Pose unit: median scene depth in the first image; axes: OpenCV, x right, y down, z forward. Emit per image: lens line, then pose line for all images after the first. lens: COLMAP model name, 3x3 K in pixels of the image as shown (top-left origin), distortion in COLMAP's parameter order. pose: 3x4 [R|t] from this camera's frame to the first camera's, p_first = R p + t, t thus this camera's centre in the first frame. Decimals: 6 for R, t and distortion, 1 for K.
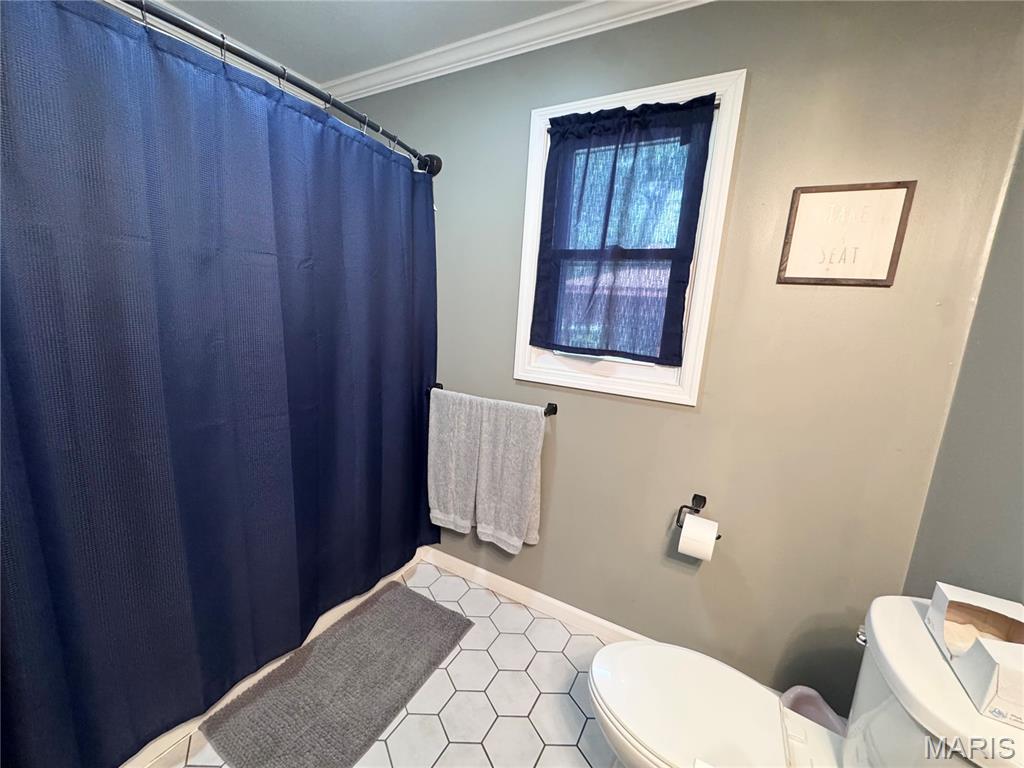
lens RADIAL K [[409.9, 0, 513.2], [0, 409.9, 387.4], [0, 0, 1]] dist [-0.003230, -0.000640]
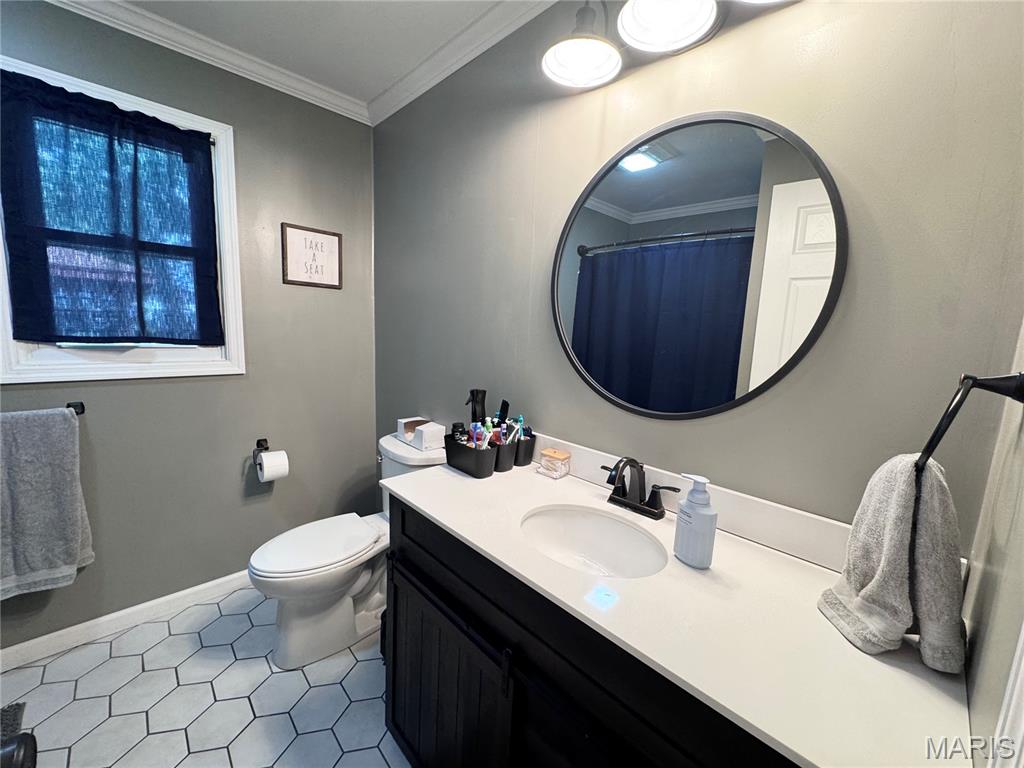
lens RADIAL K [[409.9, 0, 511.8], [0, 409.9, 382.0], [0, 0, 1]] dist [-0.003230, -0.000640]
pose [[0.285212, -0.177563, 0.941873, -0.549158], [0.151273, 0.978713, 0.138700, 0.019208], [-0.946452, 0.102921, 0.306001, -0.207562]]
